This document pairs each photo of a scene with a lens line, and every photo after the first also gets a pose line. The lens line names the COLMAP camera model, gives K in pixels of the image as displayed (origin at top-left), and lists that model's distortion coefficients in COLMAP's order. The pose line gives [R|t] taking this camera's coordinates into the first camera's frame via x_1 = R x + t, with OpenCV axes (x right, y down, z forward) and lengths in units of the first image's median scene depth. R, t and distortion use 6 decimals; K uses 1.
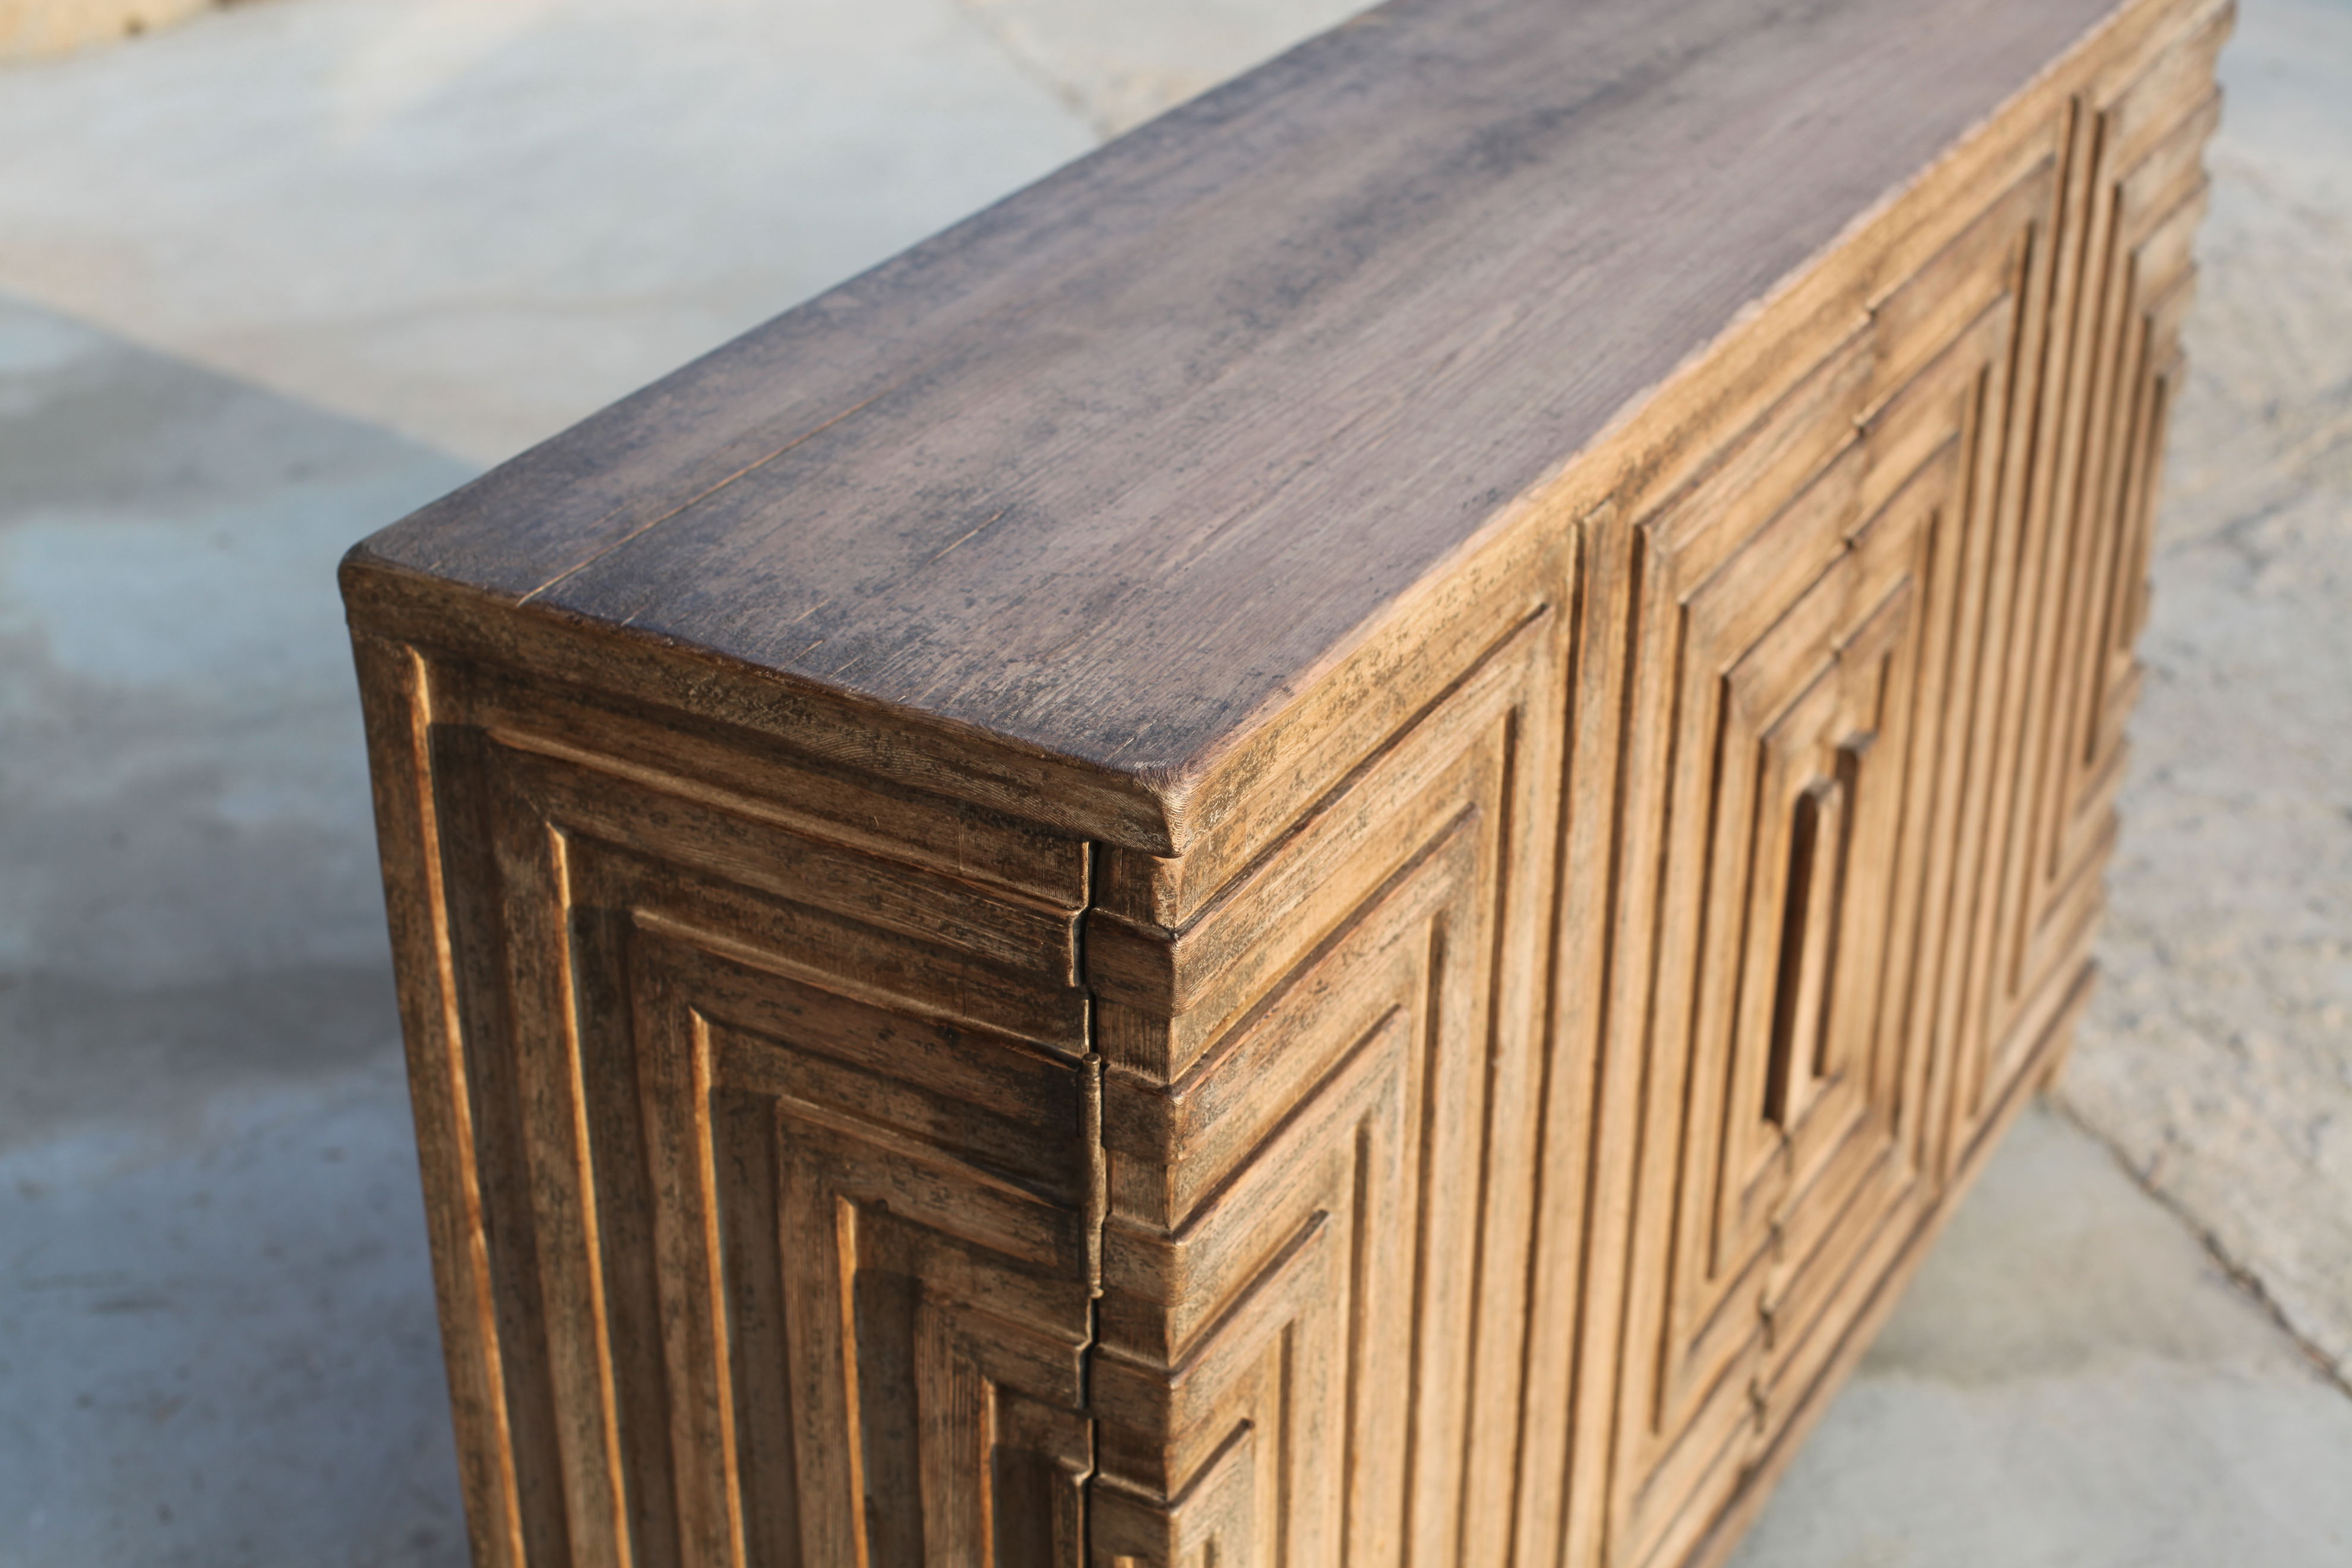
lens RADIAL K [[3502.6, 0, 1176.0], [0, 3502.6, 784.0], [0, 0, 1]] dist [-0.169625, 0.051463]
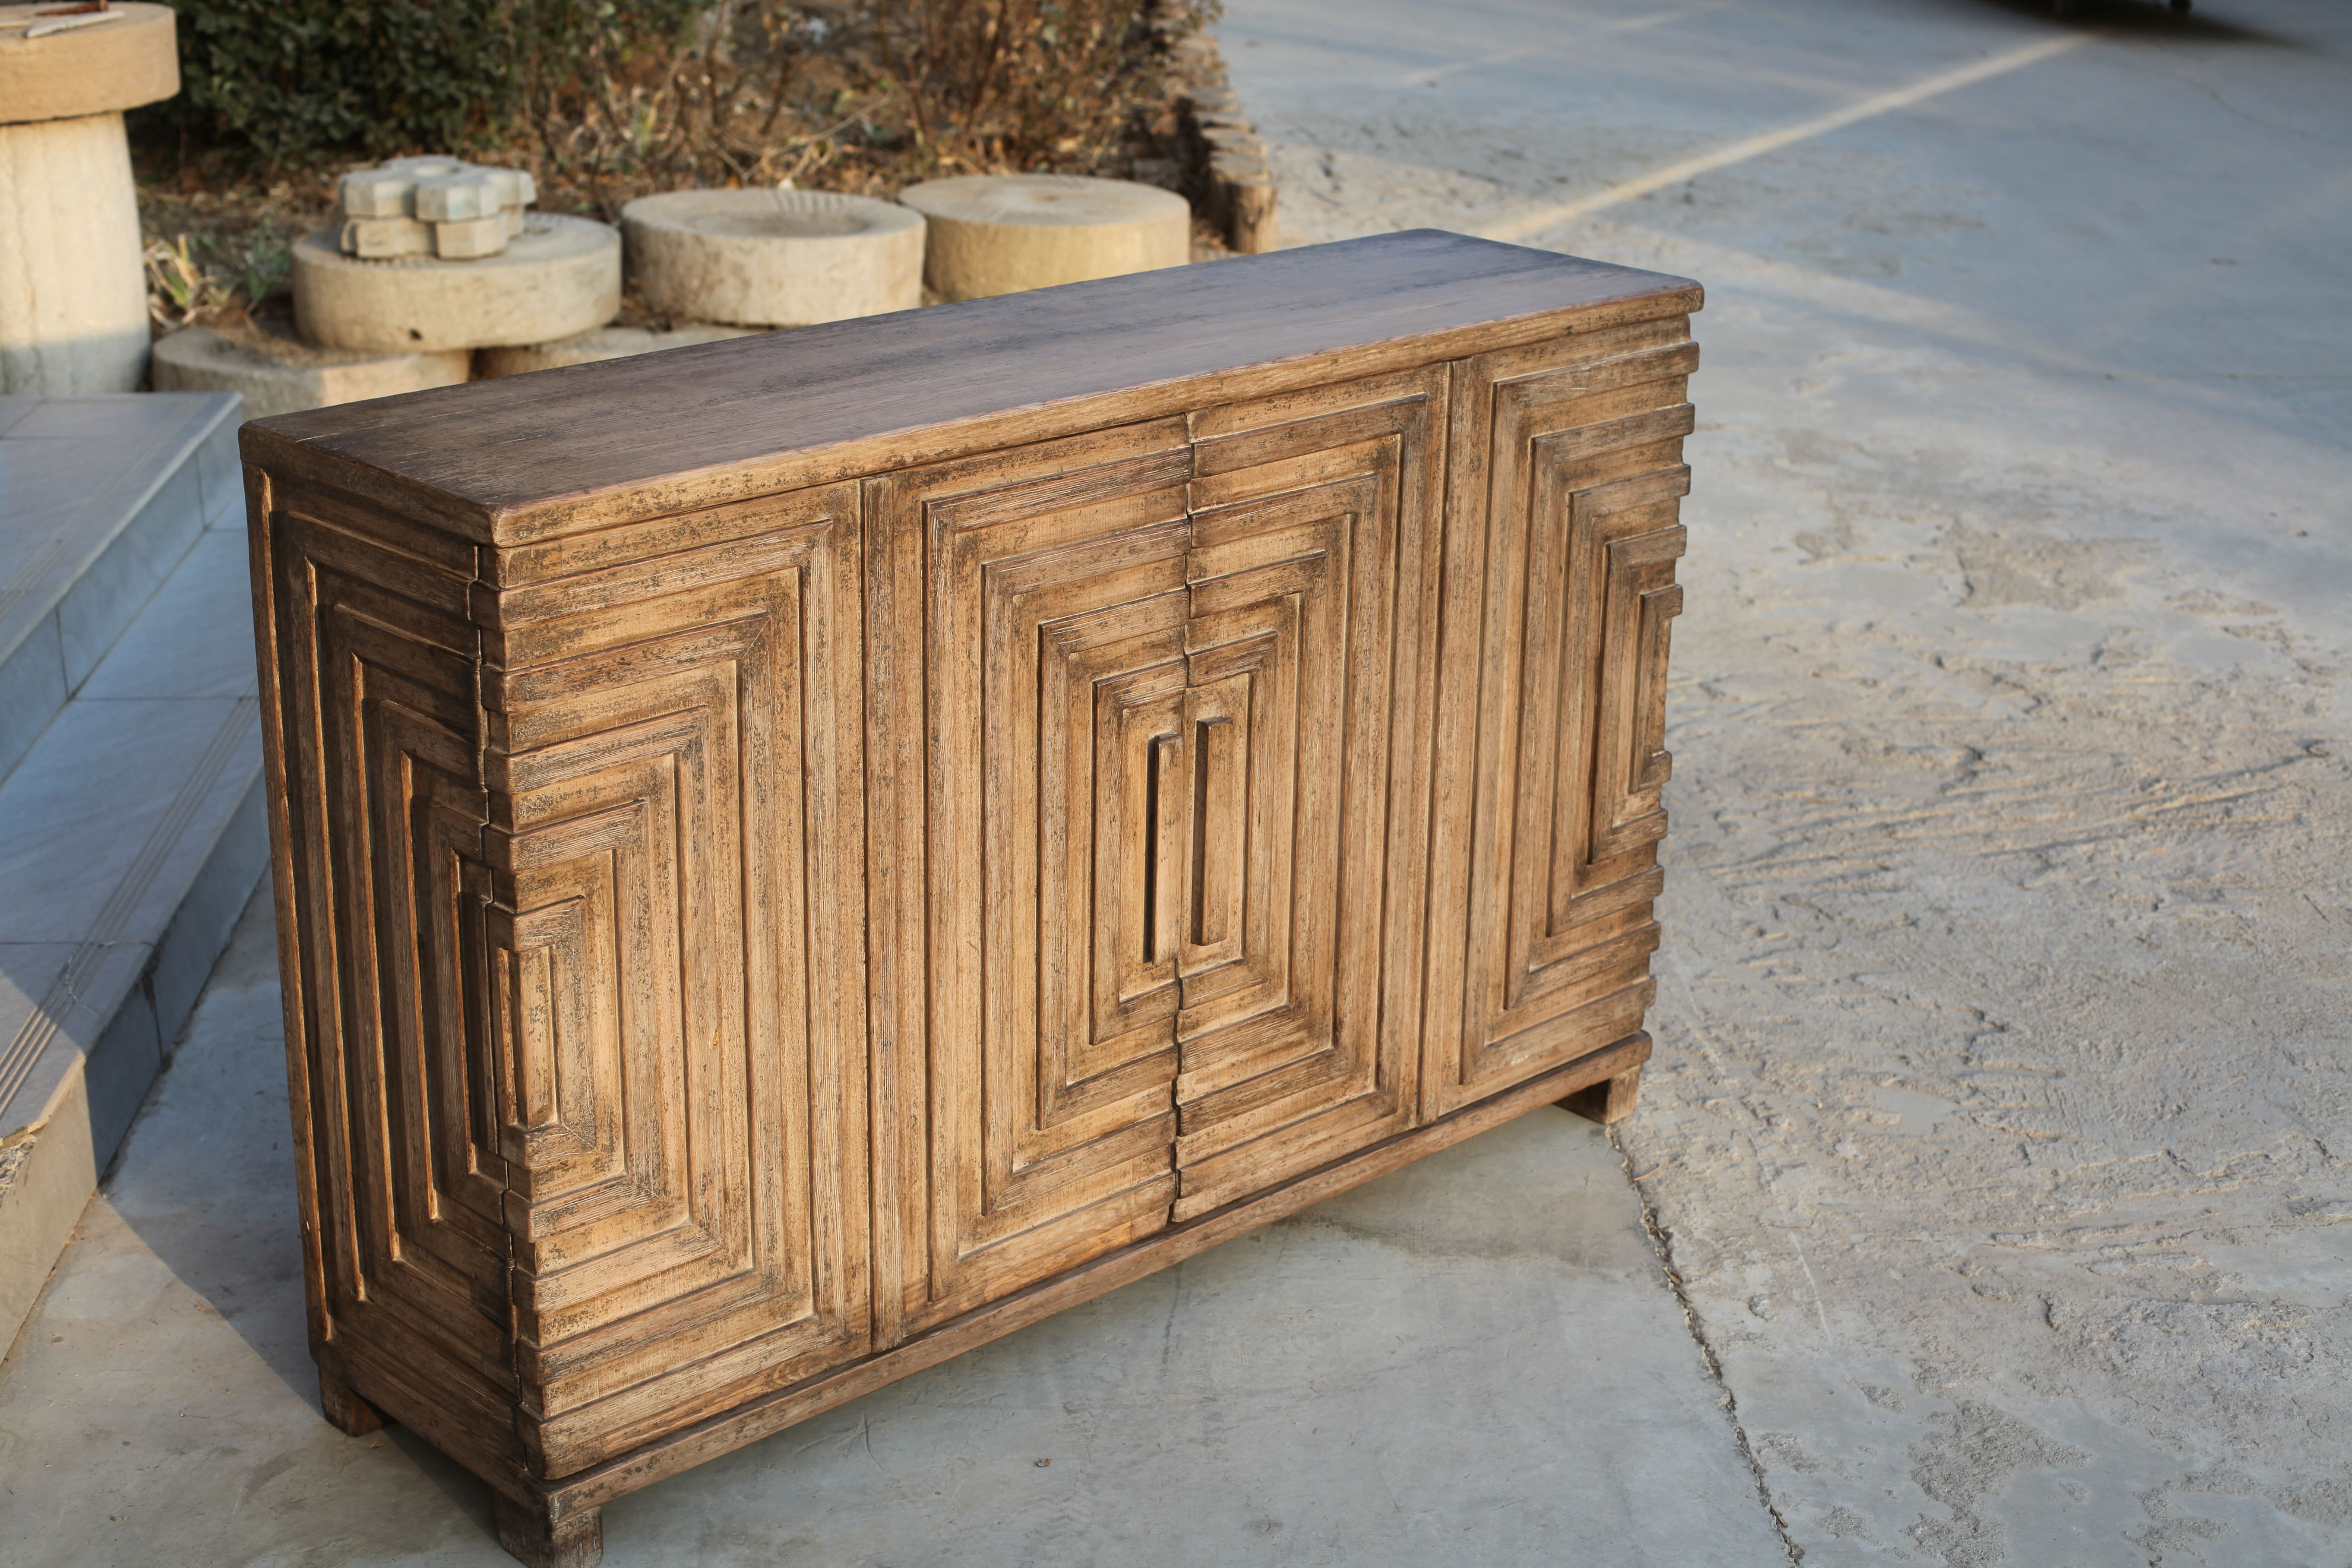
lens RADIAL K [[3449.1, 0, 1176.0], [0, 3449.1, 784.0], [0, 0, 1]] dist [-0.187945, -0.008486]
pose [[0.961311, 0.101071, -0.256254, 0.736954], [-0.142907, 0.978264, -0.150256, 0.324456], [0.235498, 0.181063, 0.954860, -0.675484]]
